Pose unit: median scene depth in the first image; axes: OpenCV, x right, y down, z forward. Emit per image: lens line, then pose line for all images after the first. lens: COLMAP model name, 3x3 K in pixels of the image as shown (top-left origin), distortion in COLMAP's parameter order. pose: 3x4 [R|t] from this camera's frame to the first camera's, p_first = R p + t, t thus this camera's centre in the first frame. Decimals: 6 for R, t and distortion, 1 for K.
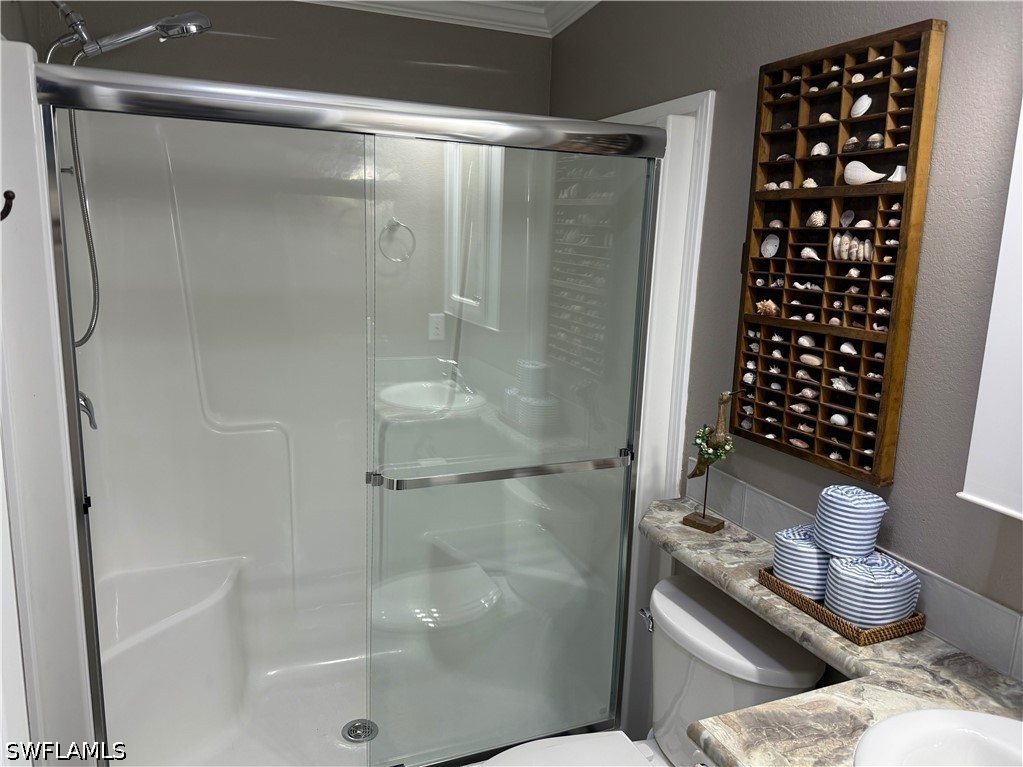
lens RADIAL K [[753.1, 0, 511.5], [0, 753.1, 383.5], [0, 0, 1]] dist [0.055338, -0.106757]
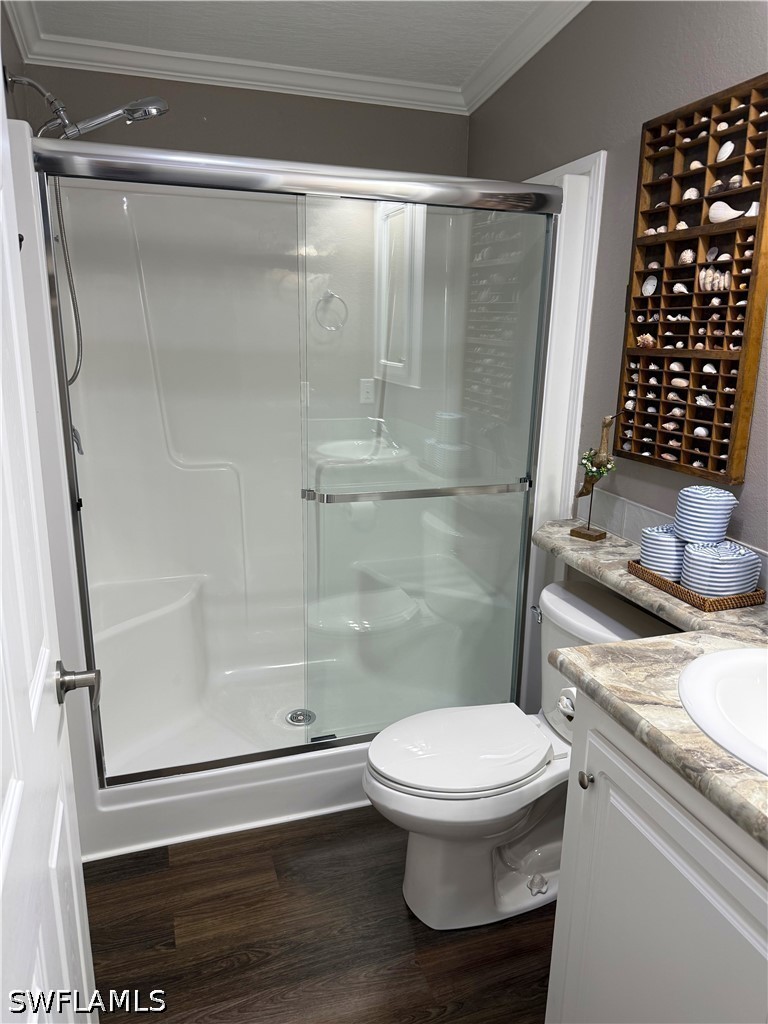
lens RADIAL K [[713.3, 0, 384.0], [0, 713.3, 512.0], [0, 0, 1]] dist [0.012012, -0.024146]
pose [[0.996245, 0.005790, -0.086382, 0.042218], [-0.000667, 0.998245, 0.059218, 0.101206], [0.086573, -0.058938, 0.994501, -0.130002]]
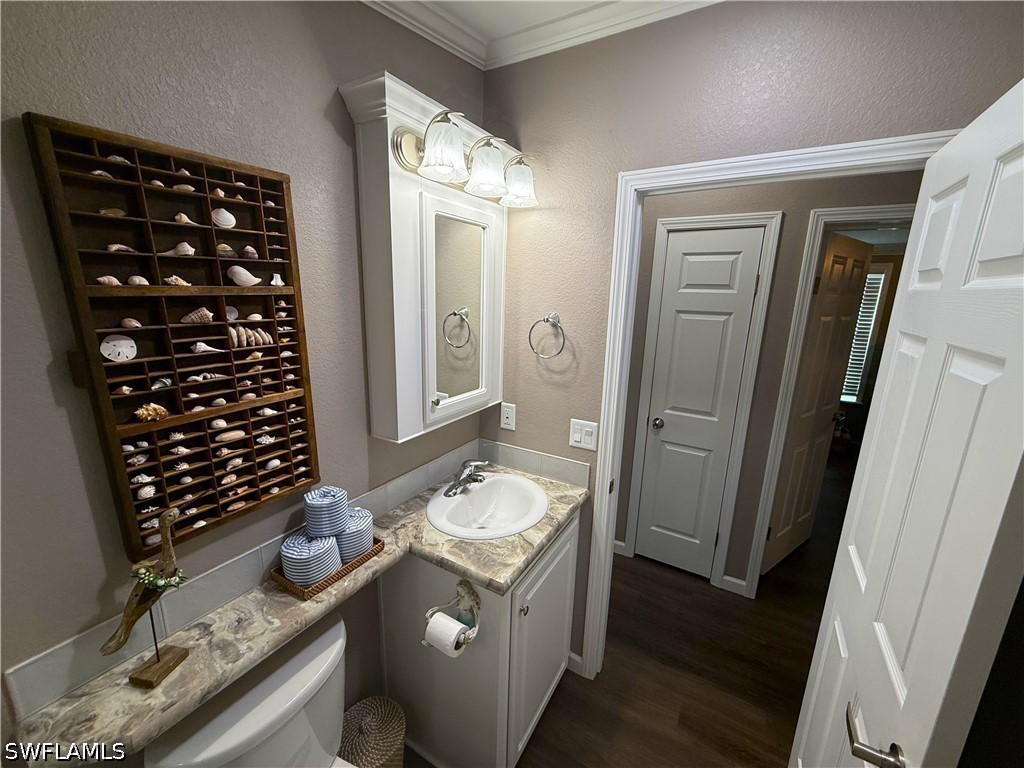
lens RADIAL K [[415.3, 0, 512.0], [0, 415.3, 384.0], [0, 0, 1]] dist [0.000738, -0.000071]
pose [[-0.593104, -0.231709, 0.771063, -0.327152], [0.108265, 0.926042, 0.361559, -0.285847], [-0.797814, 0.297922, -0.524153, 0.965018]]
